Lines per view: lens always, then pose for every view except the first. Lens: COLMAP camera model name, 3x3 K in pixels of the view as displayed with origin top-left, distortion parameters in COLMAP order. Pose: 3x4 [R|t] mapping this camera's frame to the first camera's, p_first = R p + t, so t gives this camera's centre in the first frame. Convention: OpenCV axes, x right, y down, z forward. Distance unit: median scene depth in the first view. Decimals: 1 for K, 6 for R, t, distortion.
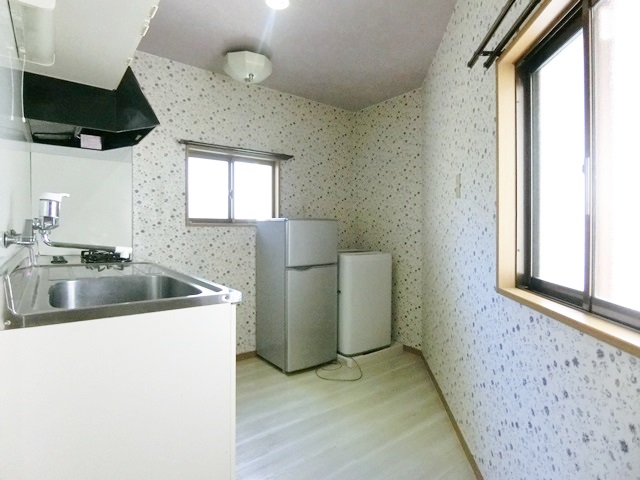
lens RADIAL K [[357.2, 0, 319.1], [0, 357.2, 236.2], [0, 0, 1]] dist [-0.008322, -0.003922]
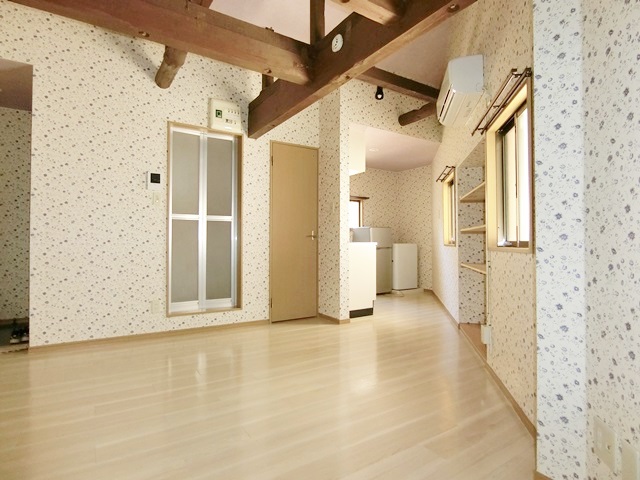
lens RADIAL K [[357.2, 0, 320.5], [0, 357.2, 251.8], [0, 0, 1]] dist [-0.008322, -0.003922]
pose [[0.996928, -0.013482, -0.077153, -0.232189], [0.013966, 0.999886, 0.005735, 0.092830], [0.077067, -0.006794, 0.997003, -1.306682]]
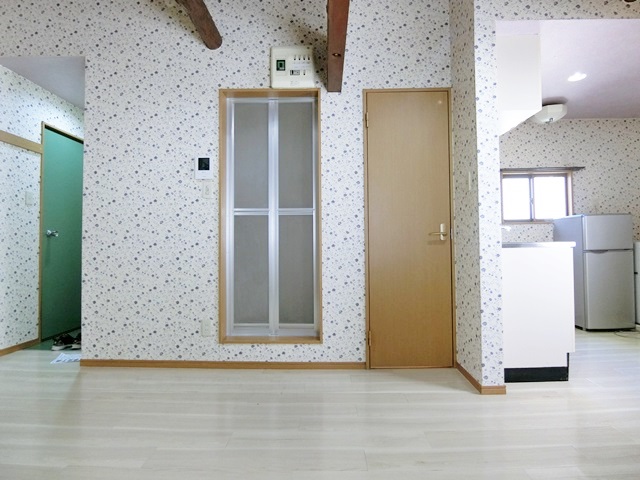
lens RADIAL K [[357.2, 0, 324.3], [0, 357.2, 238.9], [0, 0, 1]] dist [-0.008322, -0.003922]
pose [[0.786734, -0.029624, -0.616580, -0.034278], [0.009595, 0.999314, -0.035769, 0.078140], [0.617217, 0.022224, 0.786479, -0.644916]]
